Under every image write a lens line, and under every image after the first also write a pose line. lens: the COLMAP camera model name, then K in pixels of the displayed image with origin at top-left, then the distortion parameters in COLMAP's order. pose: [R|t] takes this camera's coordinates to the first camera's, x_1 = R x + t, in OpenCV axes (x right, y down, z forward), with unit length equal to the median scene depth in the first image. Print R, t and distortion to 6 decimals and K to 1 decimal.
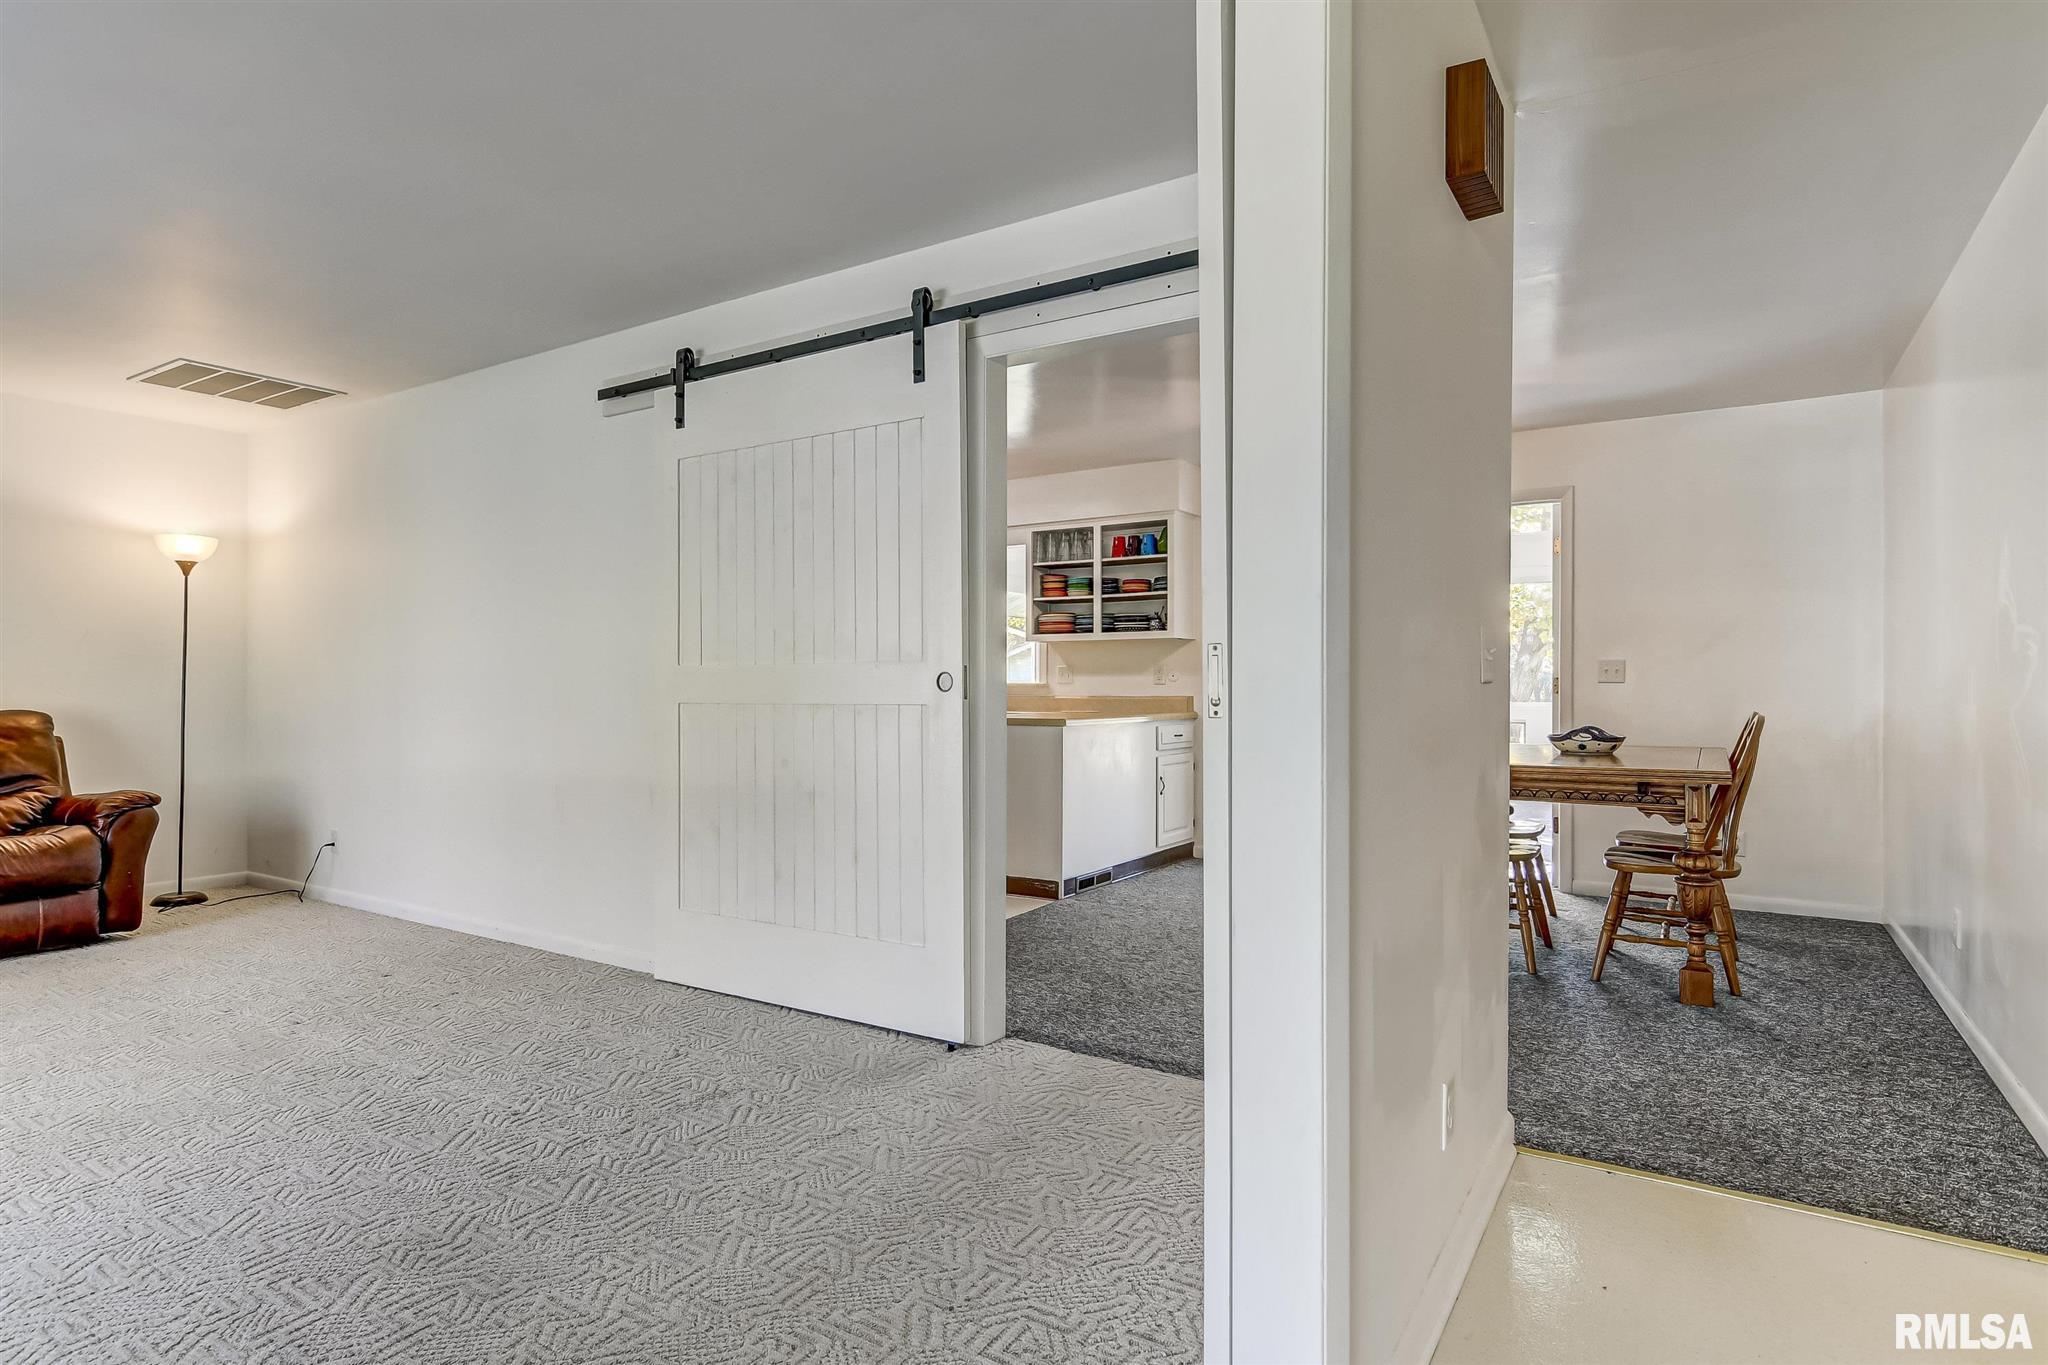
lens RADIAL K [[1083.5, 0, 1010.5], [0, 1083.5, 683.8], [0, 0, 1]] dist [0.011622, -0.012556]
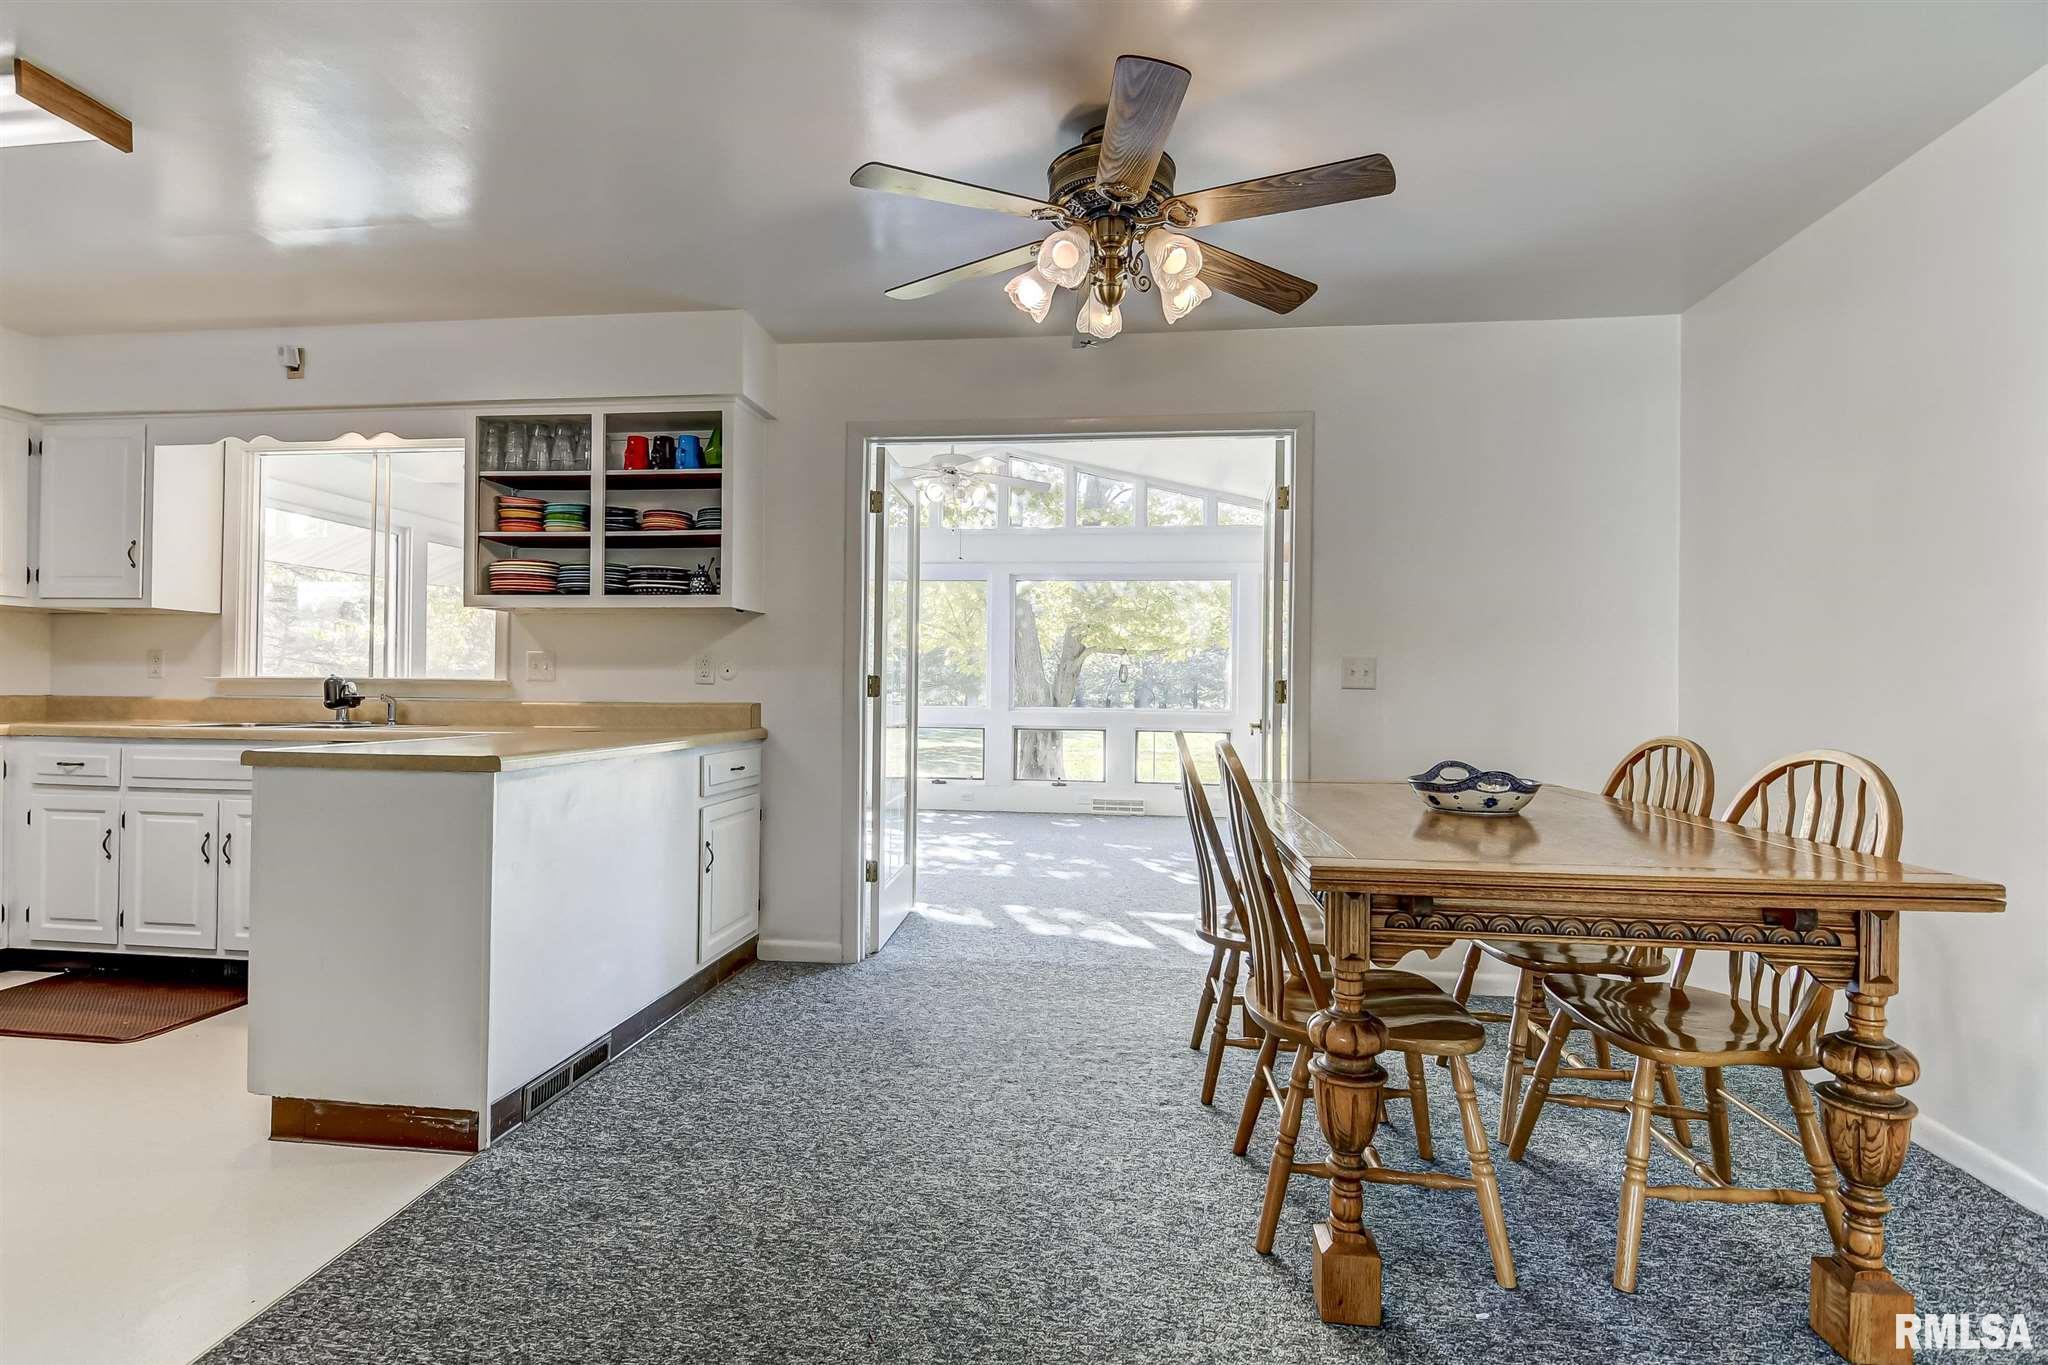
lens RADIAL K [[979.0, 0, 1011.2], [0, 979.0, 685.8], [0, 0, 1]] dist [0.013787, -0.012028]
pose [[0.899894, 0.011262, 0.435964, 0.050955], [-0.011743, 0.999930, -0.001591, 0.000548], [-0.435951, -0.003687, 0.899963, 0.420498]]
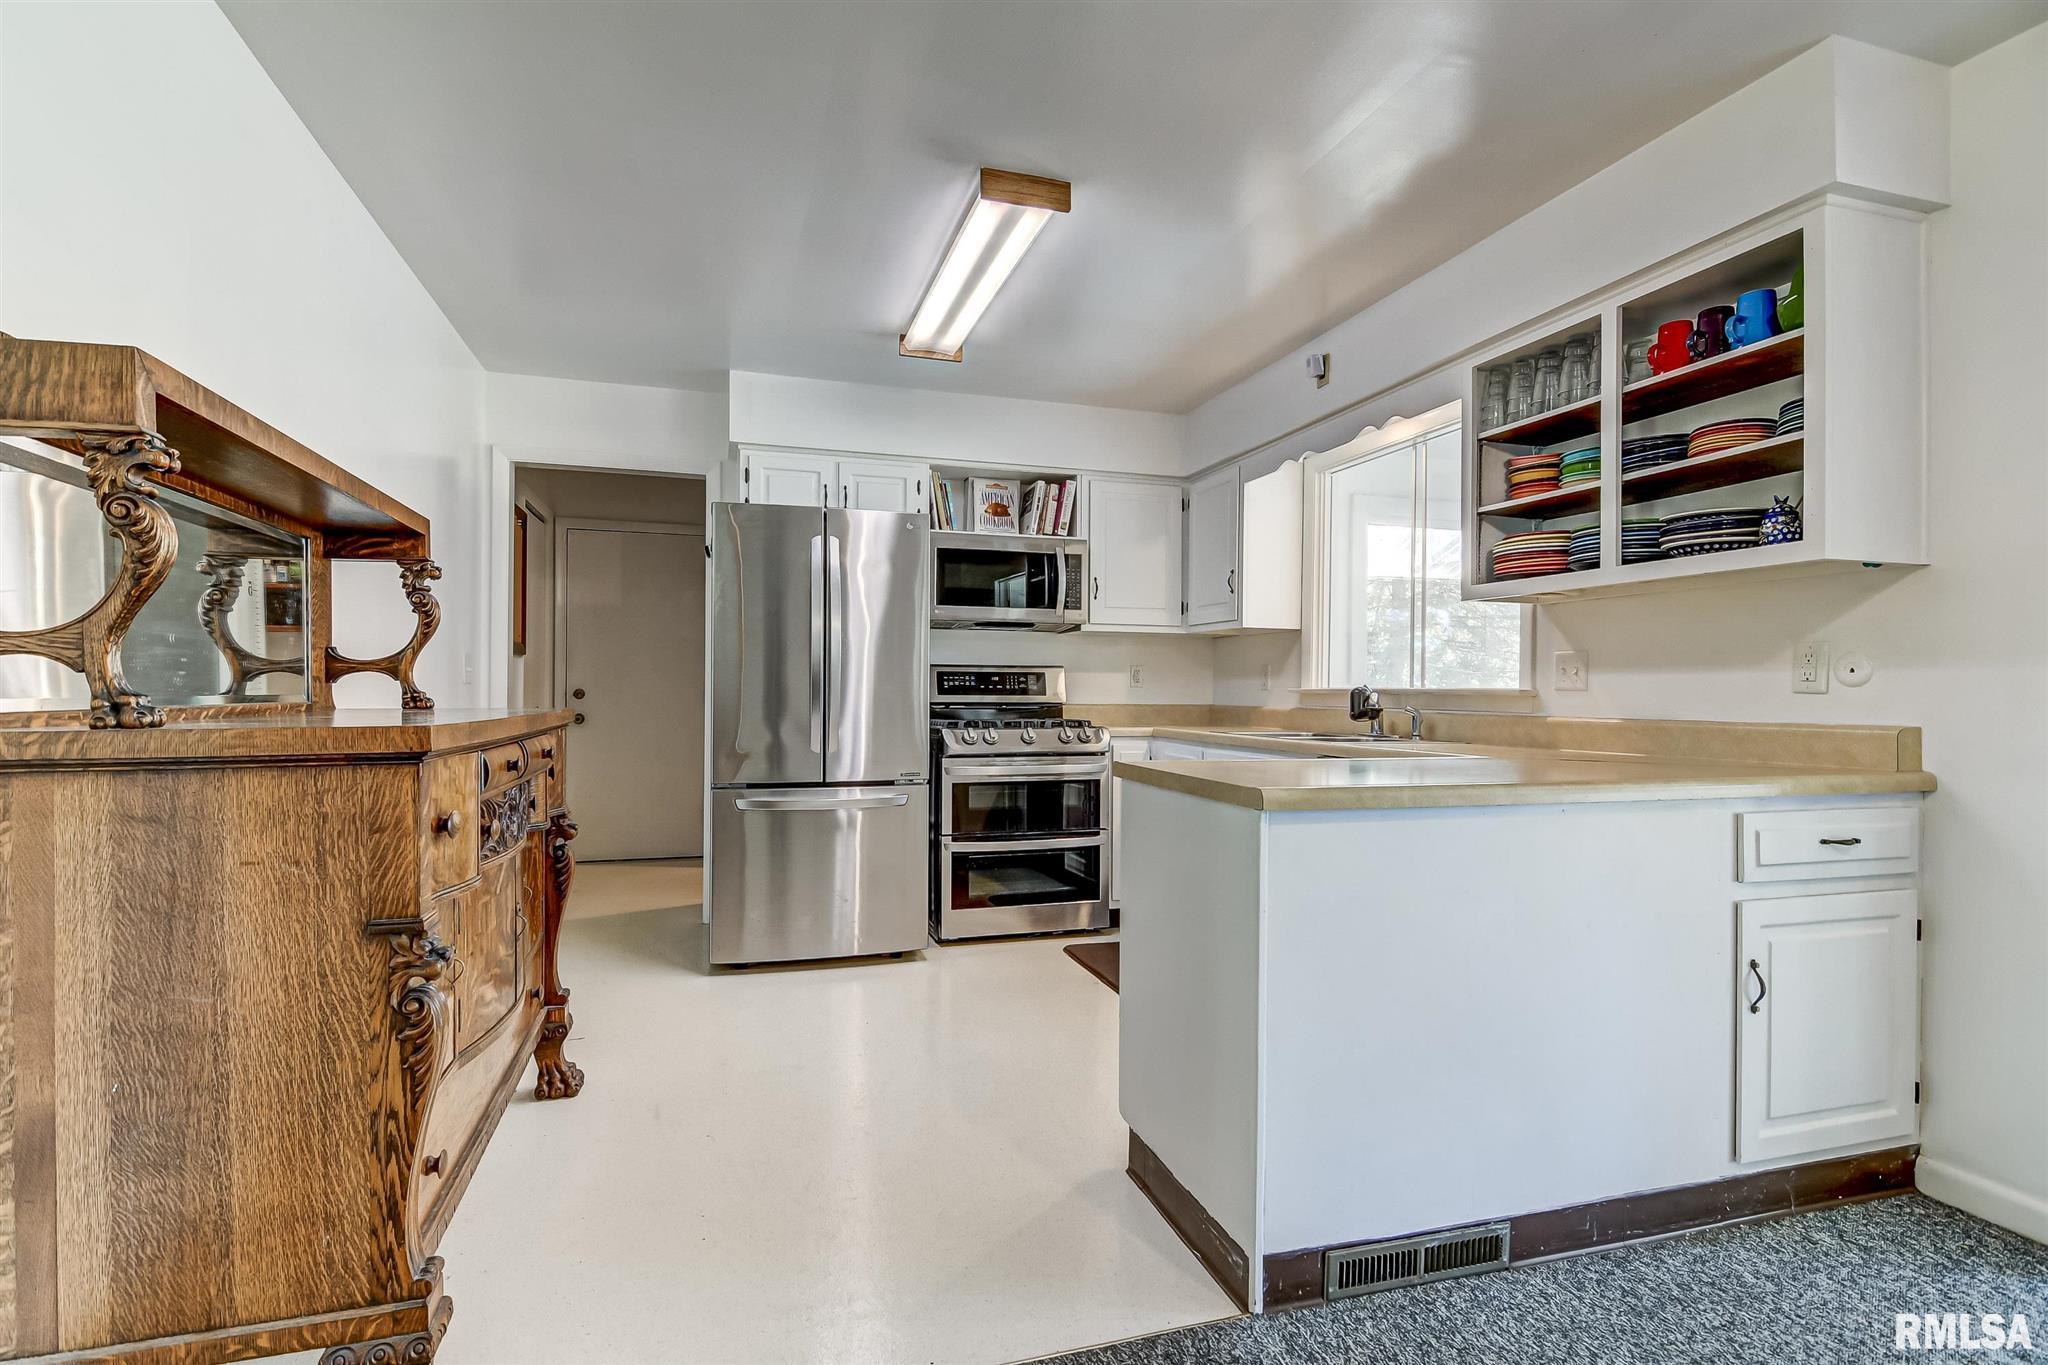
lens RADIAL K [[979.0, 0, 1011.2], [0, 979.0, 685.8], [0, 0, 1]] dist [0.013787, -0.012028]
pose [[0.758591, 0.003880, -0.651555, 0.151733], [-0.007392, 0.999969, -0.002652, 0.001173], [0.651525, 0.006828, 0.758597, 0.565742]]
